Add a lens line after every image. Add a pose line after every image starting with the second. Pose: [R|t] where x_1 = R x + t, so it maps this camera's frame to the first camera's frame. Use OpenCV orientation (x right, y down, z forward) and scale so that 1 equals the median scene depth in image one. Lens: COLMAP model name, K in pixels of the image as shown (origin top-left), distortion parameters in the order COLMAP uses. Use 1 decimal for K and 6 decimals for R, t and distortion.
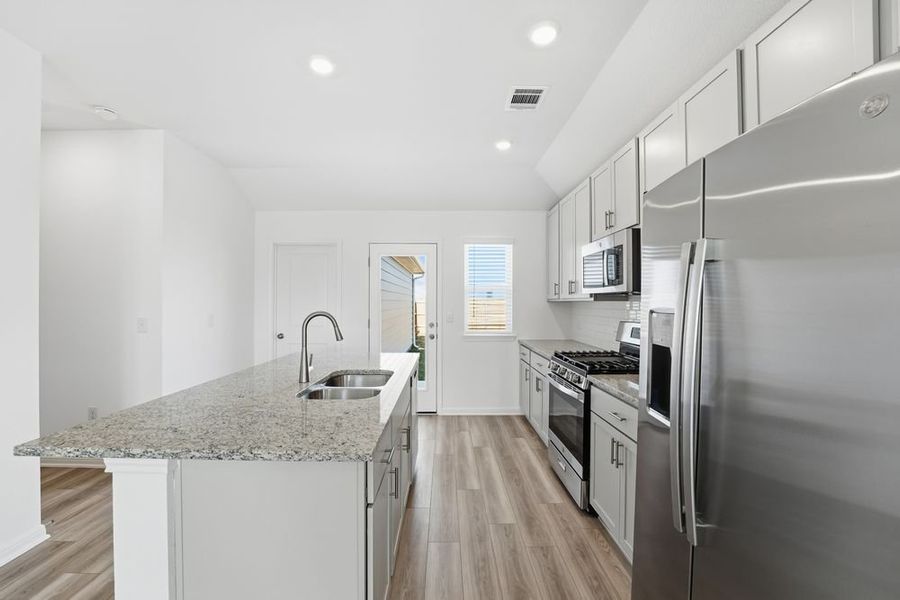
lens RADIAL K [[368.6, 0, 444.2], [0, 368.6, 298.0], [0, 0, 1]] dist [-0.022411, 0.000216]
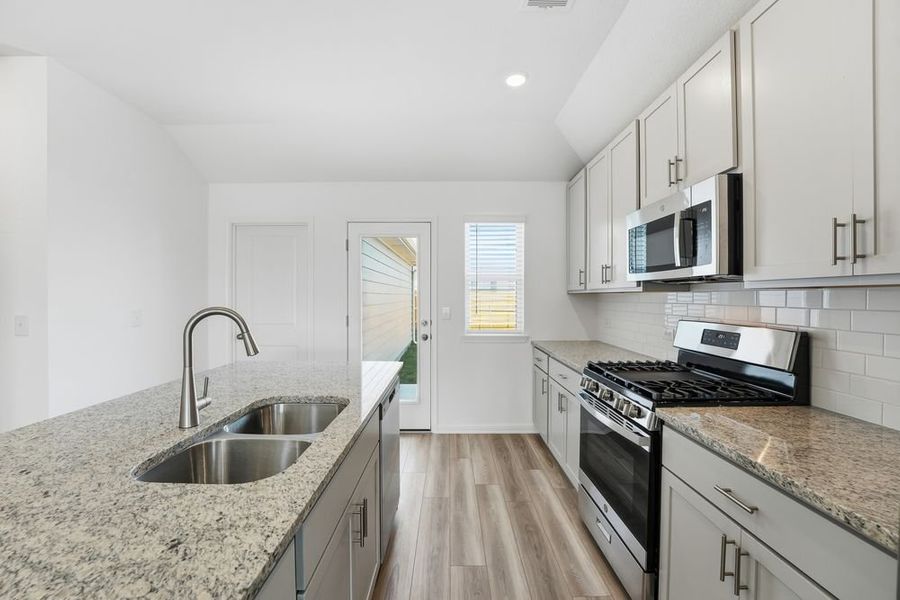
lens RADIAL K [[368.6, 0, 444.2], [0, 368.6, 298.0], [0, 0, 1]] dist [-0.022411, 0.000216]
pose [[0.999948, -0.001618, -0.010028, 0.025636], [0.001775, 0.999877, 0.015610, 0.008575], [0.010002, -0.015626, 0.999828, 0.275704]]
